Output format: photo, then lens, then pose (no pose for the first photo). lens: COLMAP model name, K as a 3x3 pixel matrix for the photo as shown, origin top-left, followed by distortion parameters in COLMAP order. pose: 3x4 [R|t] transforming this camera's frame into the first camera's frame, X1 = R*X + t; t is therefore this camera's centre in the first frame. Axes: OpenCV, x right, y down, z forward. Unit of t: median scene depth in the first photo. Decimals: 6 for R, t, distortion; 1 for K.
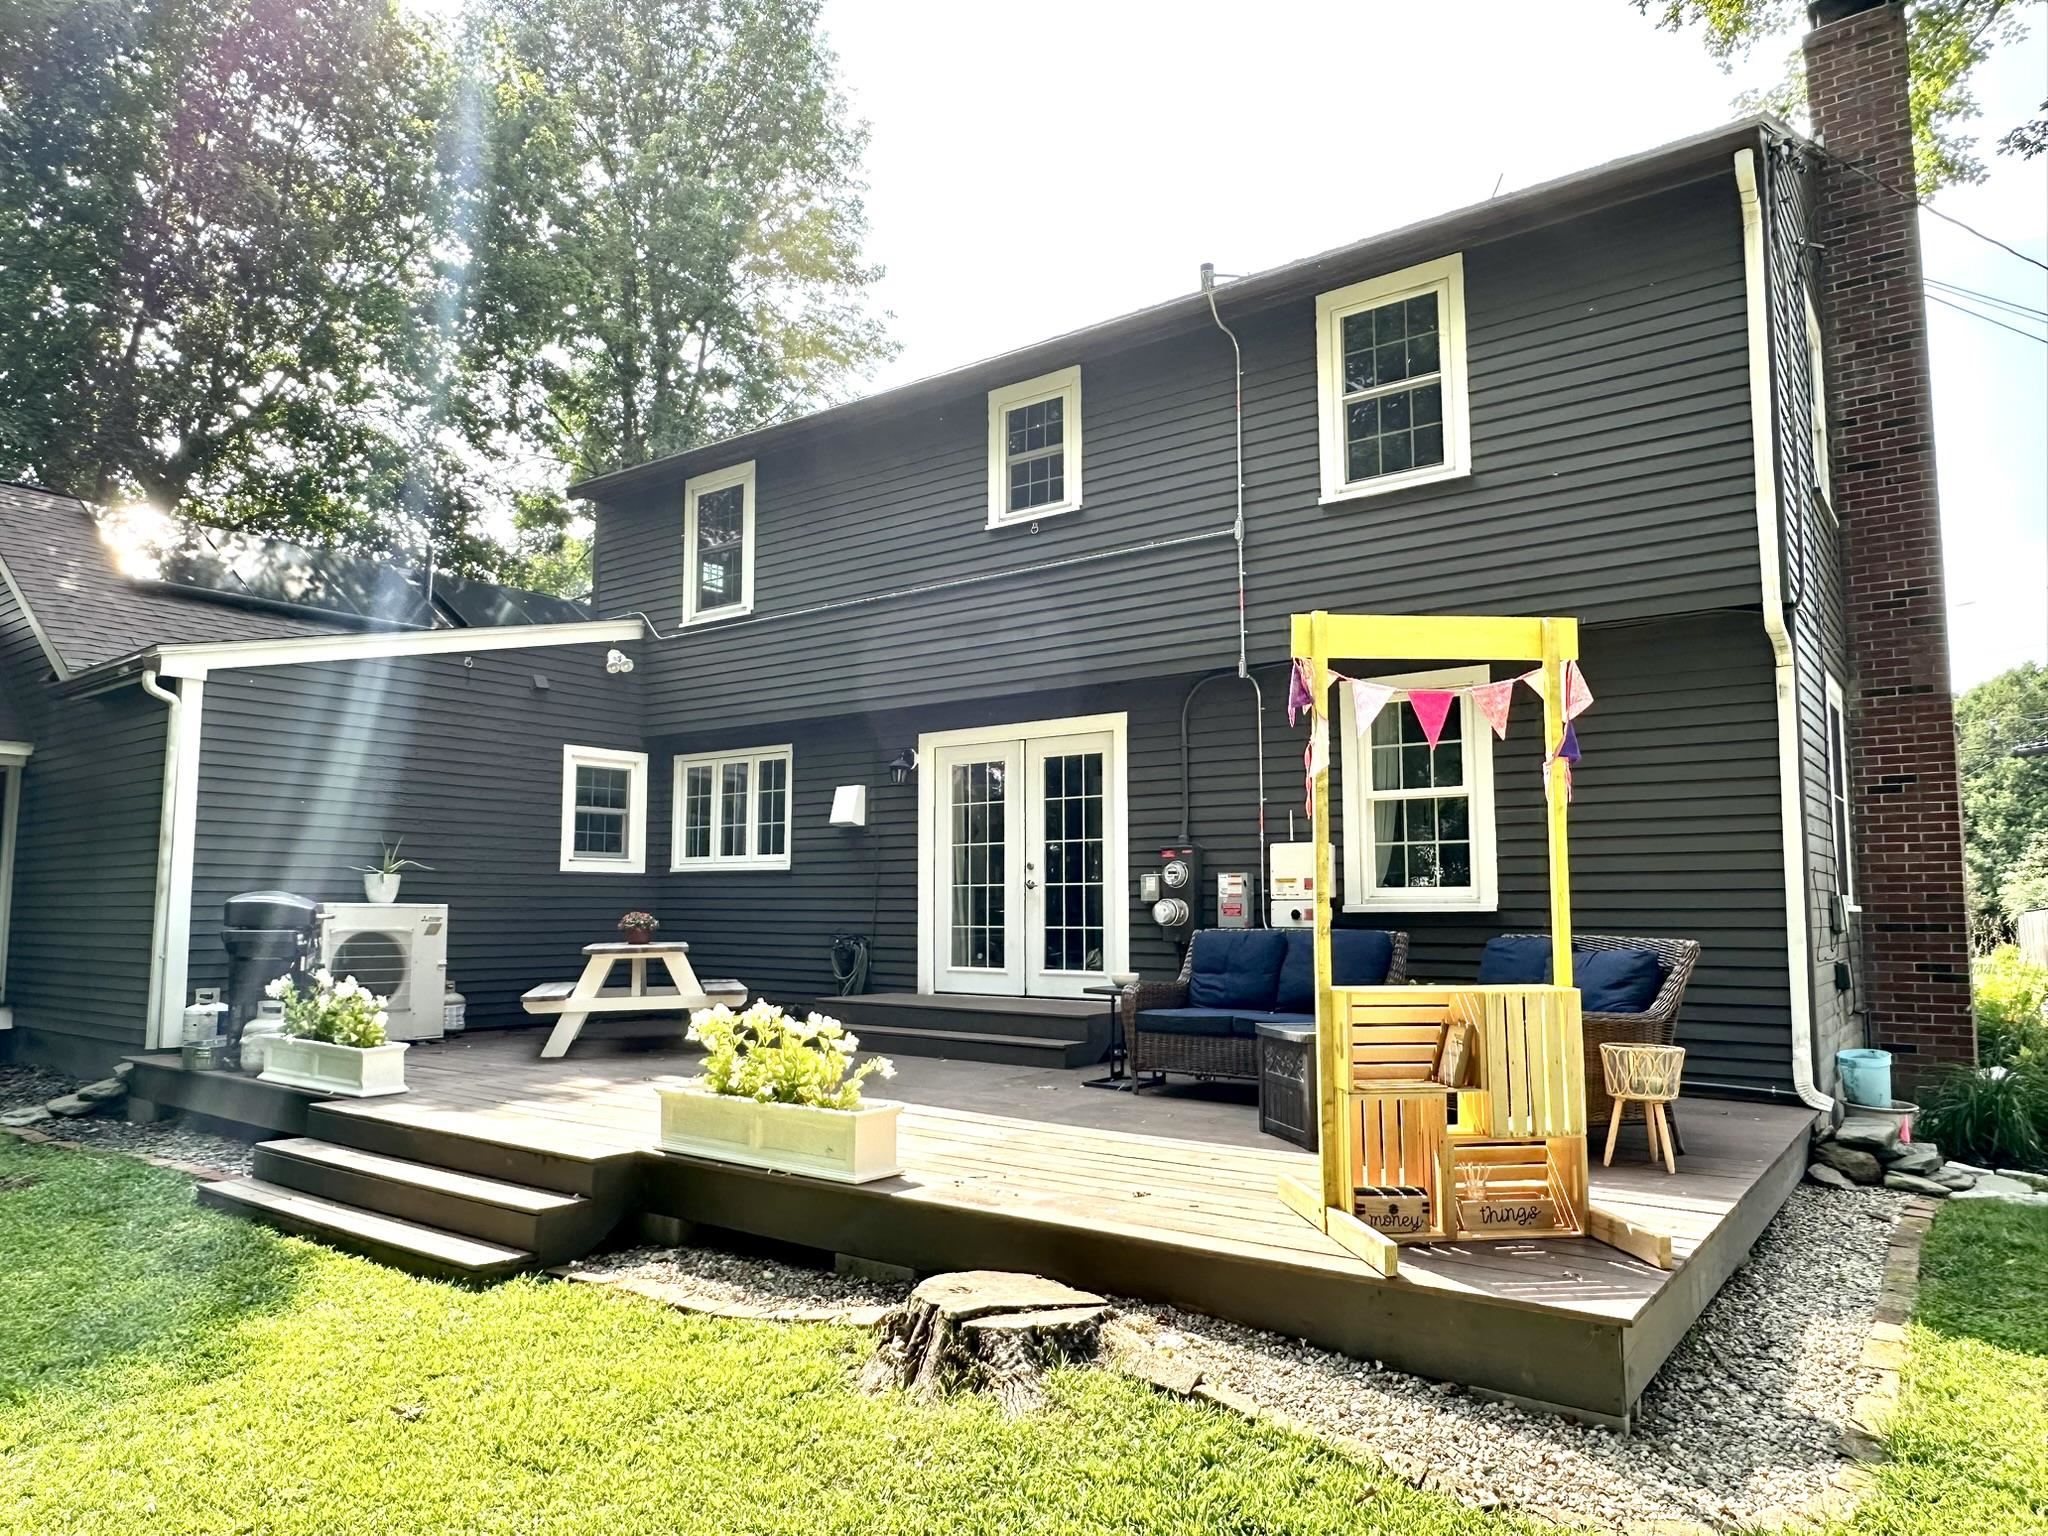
lens RADIAL K [[1340.6, 0, 1013.4], [0, 1340.6, 779.6], [0, 0, 1]] dist [-0.005254, 0.000936]
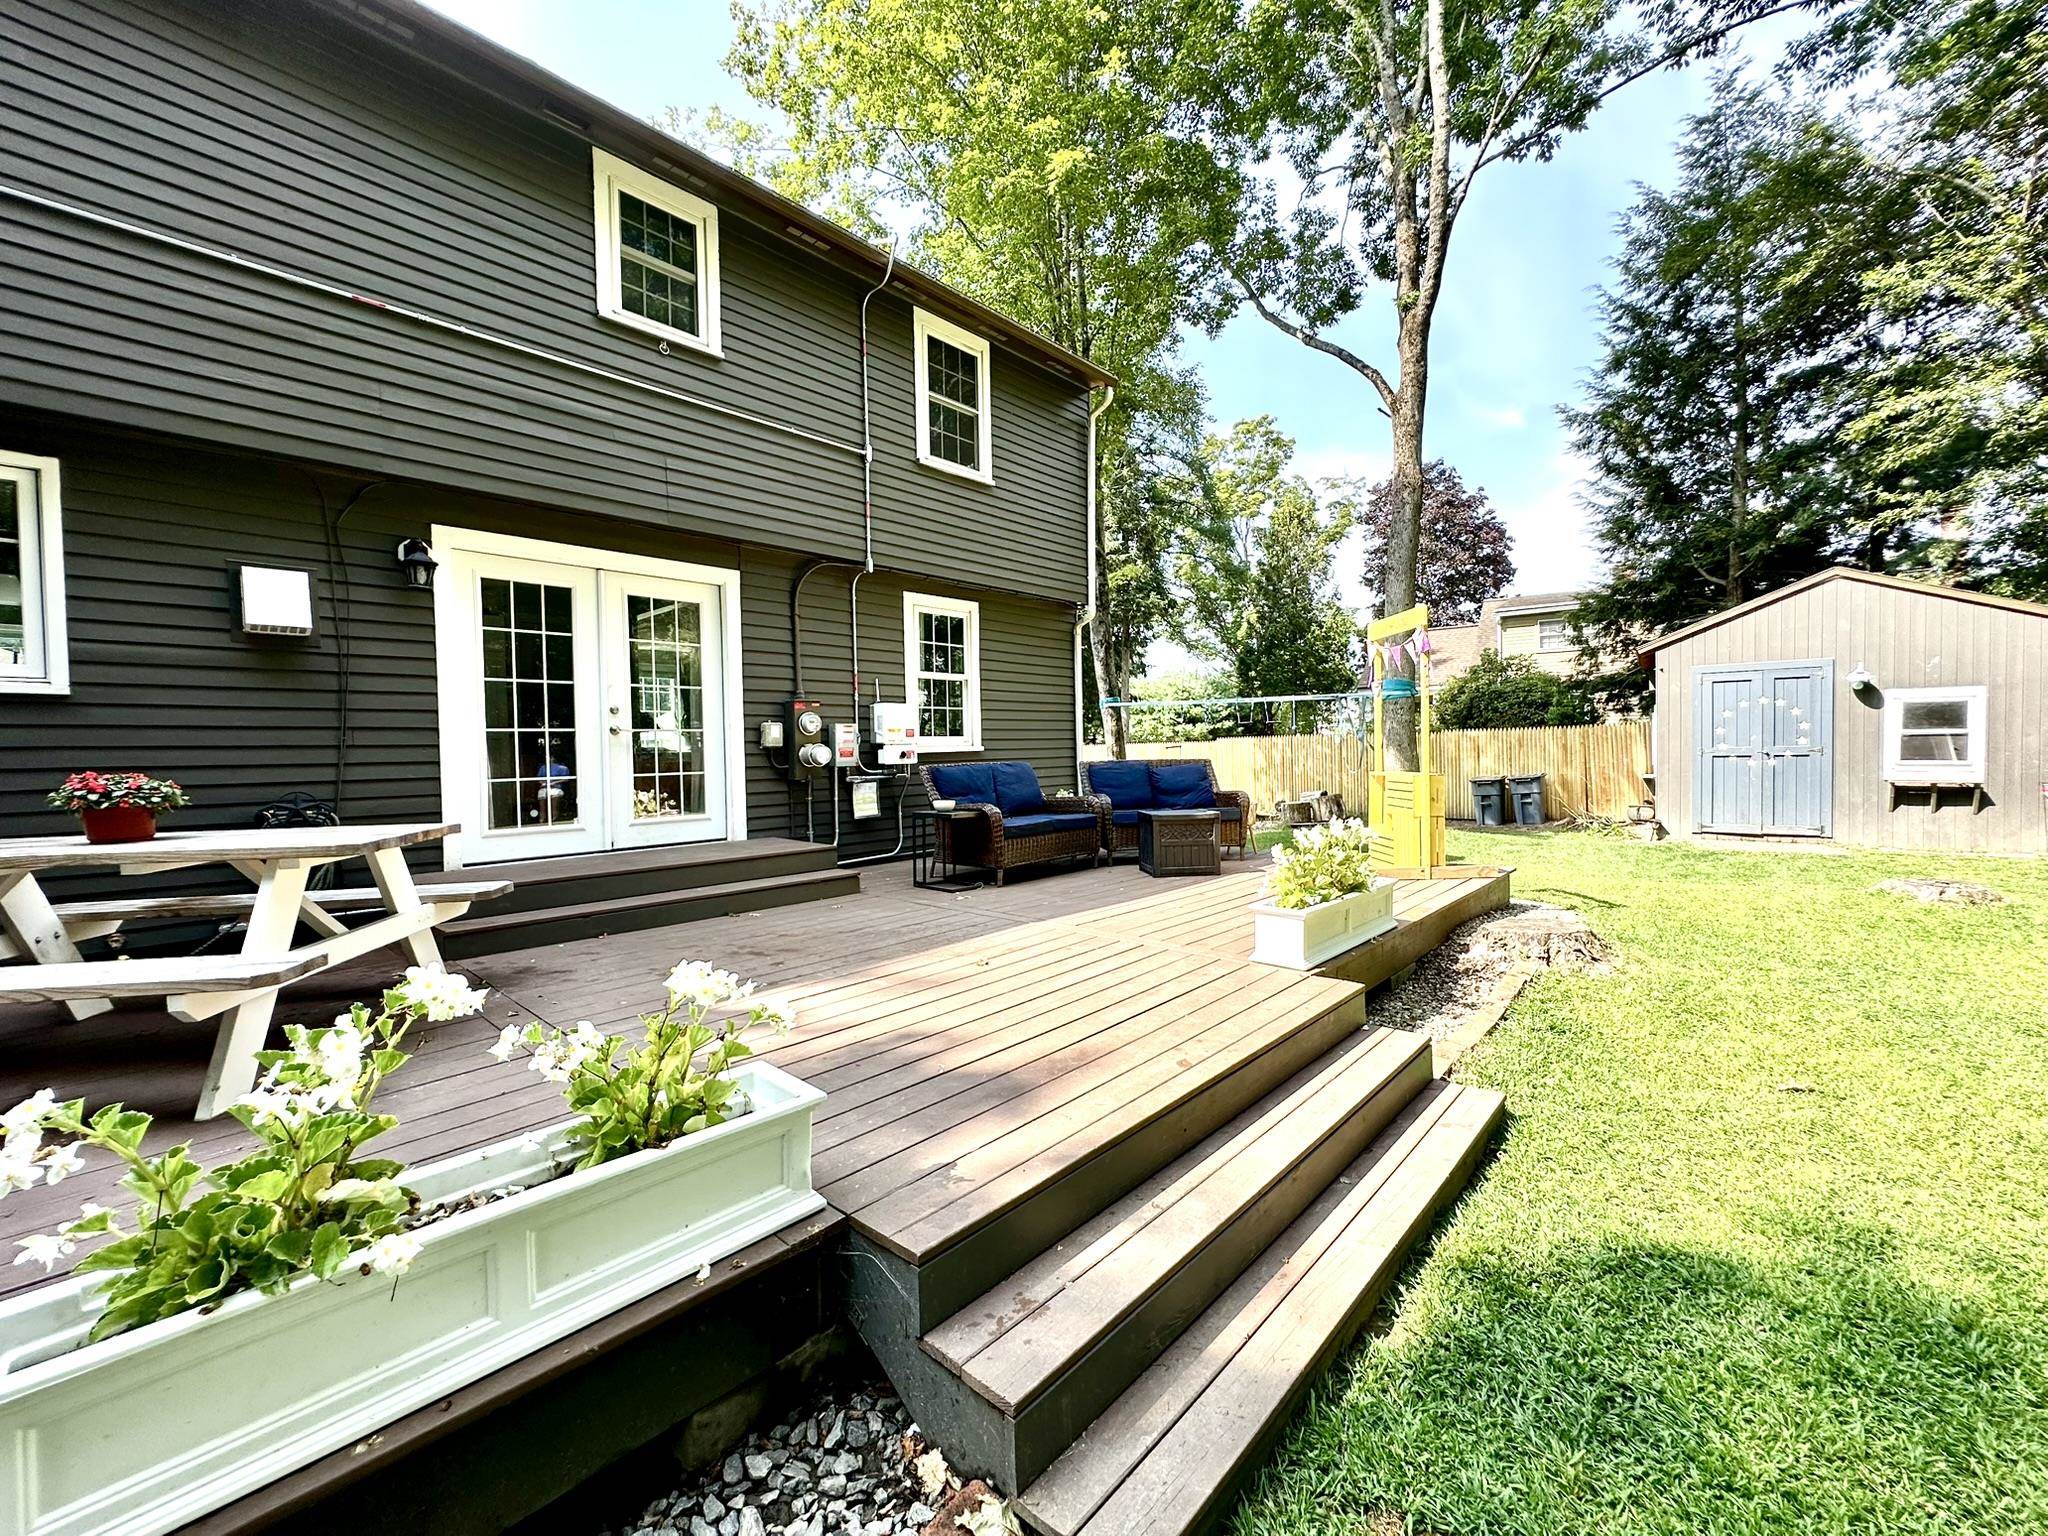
lens RADIAL K [[818.3, 0, 1025.7], [0, 818.3, 768.3], [0, 0, 1]] dist [-0.002154, 0.000049]
pose [[0.102273, -0.024266, 0.994460, -0.518618], [-0.076076, 0.996584, 0.032142, 0.064748], [-0.991843, -0.078942, 0.100078, 0.657242]]
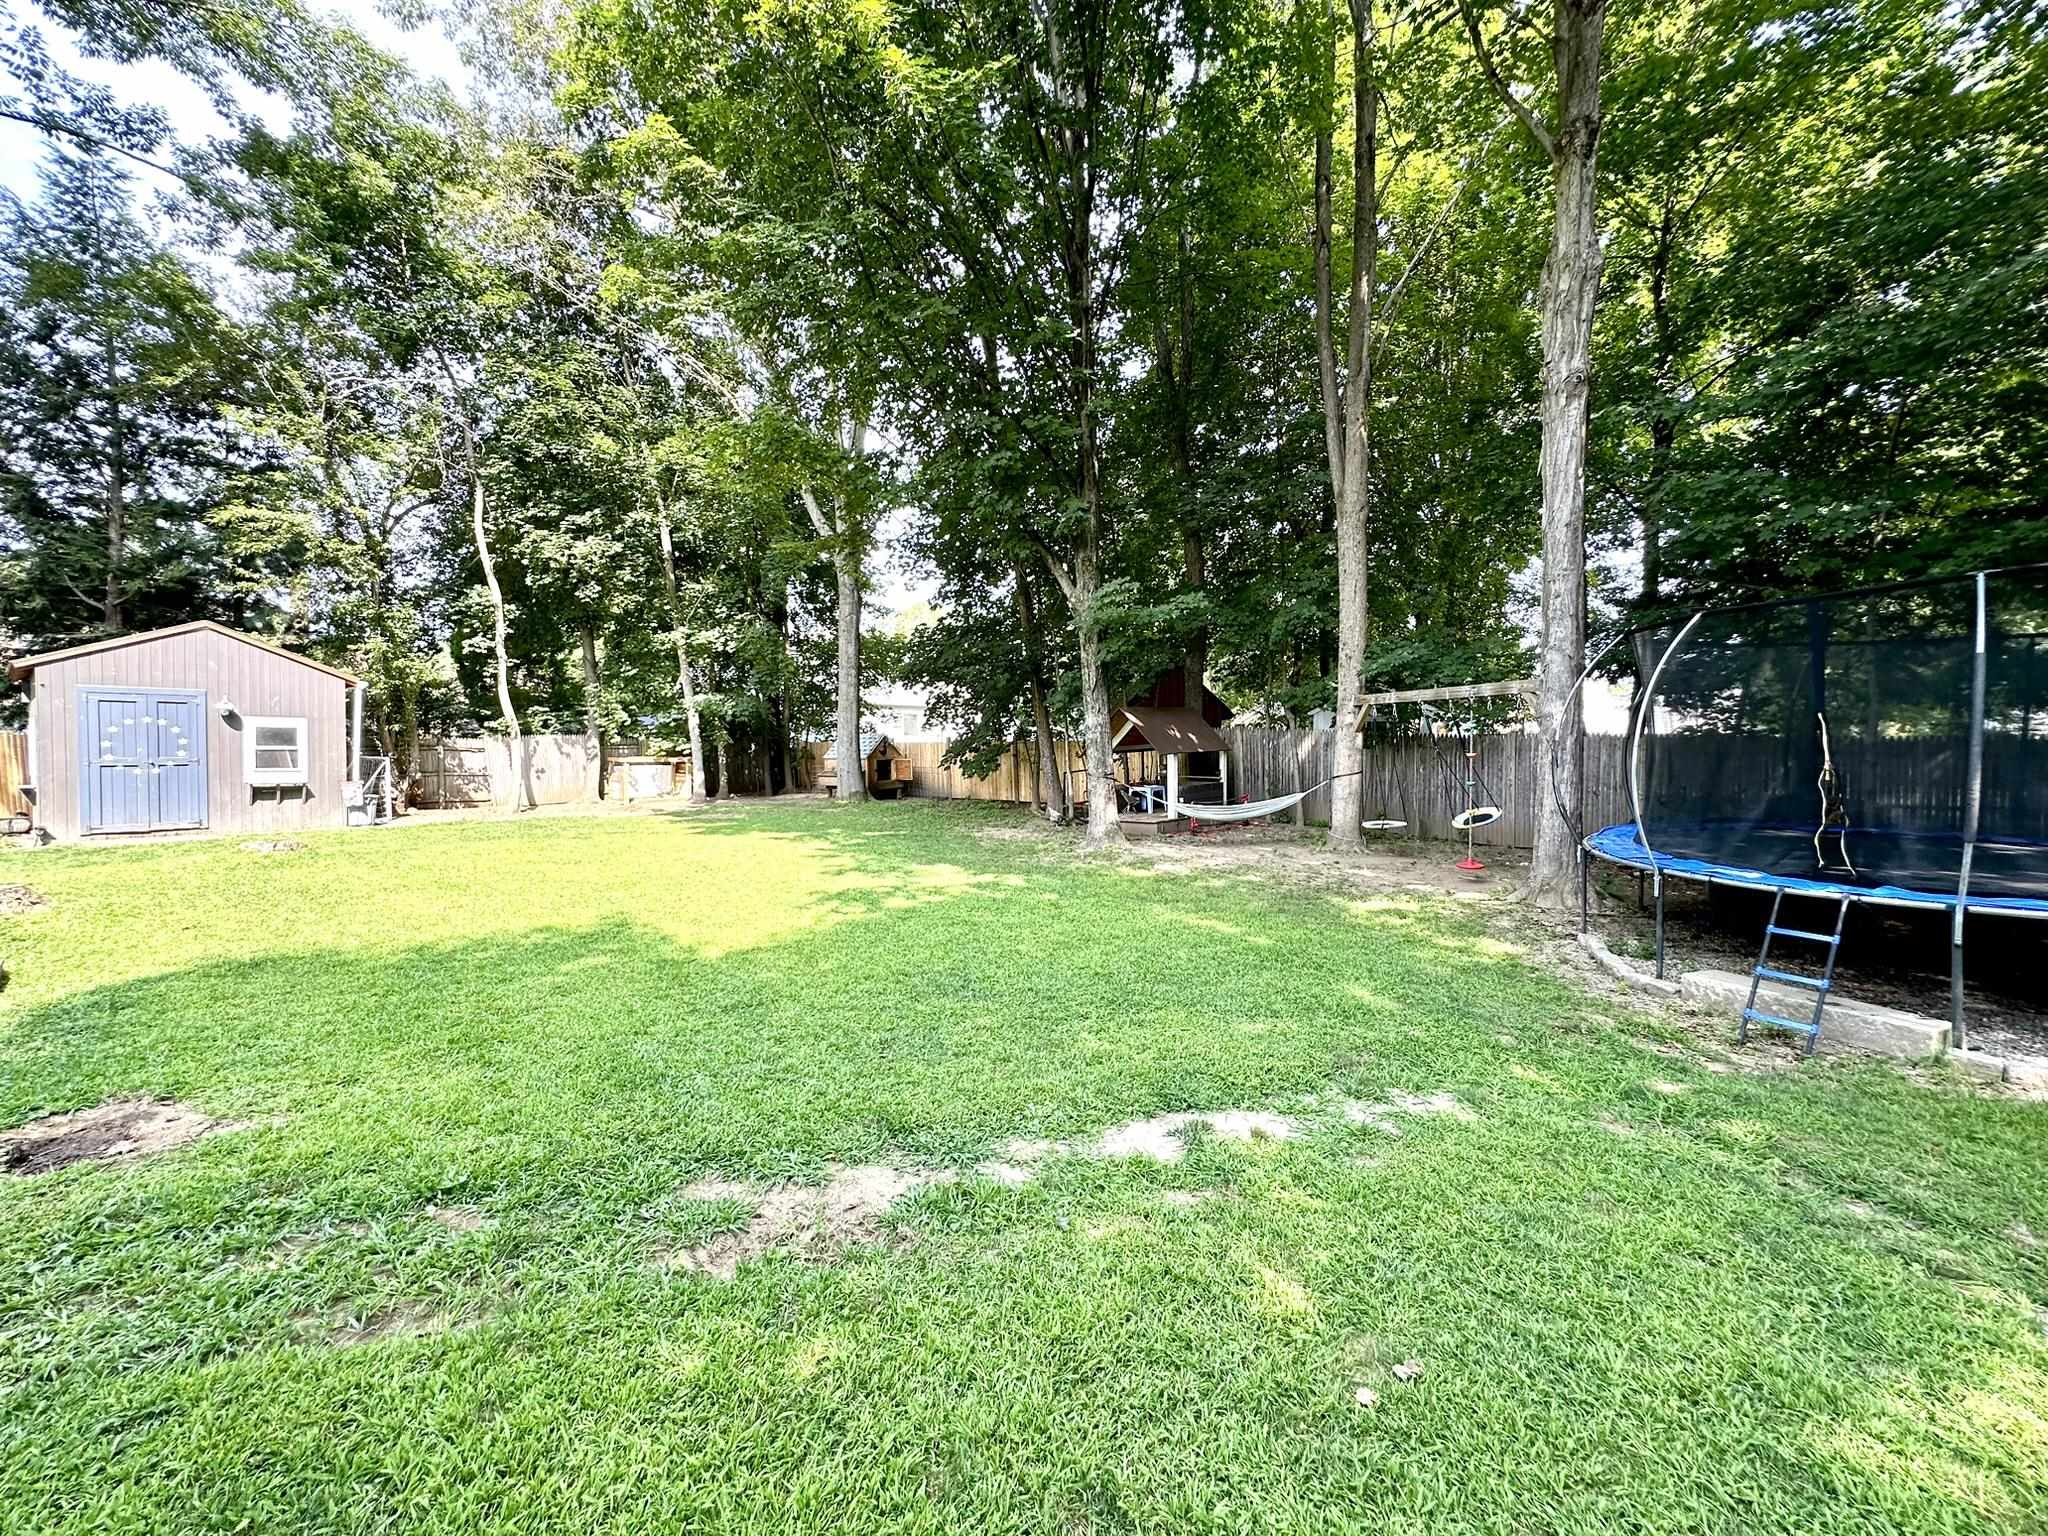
lens RADIAL K [[818.3, 0, 1025.7], [0, 818.3, 768.3], [0, 0, 1]] dist [-0.002154, 0.000049]
pose [[-0.993904, -0.000168, 0.110247, -0.877754], [-0.008149, 0.997375, -0.071945, 0.095763], [-0.109945, -0.072405, -0.991297, 0.935352]]
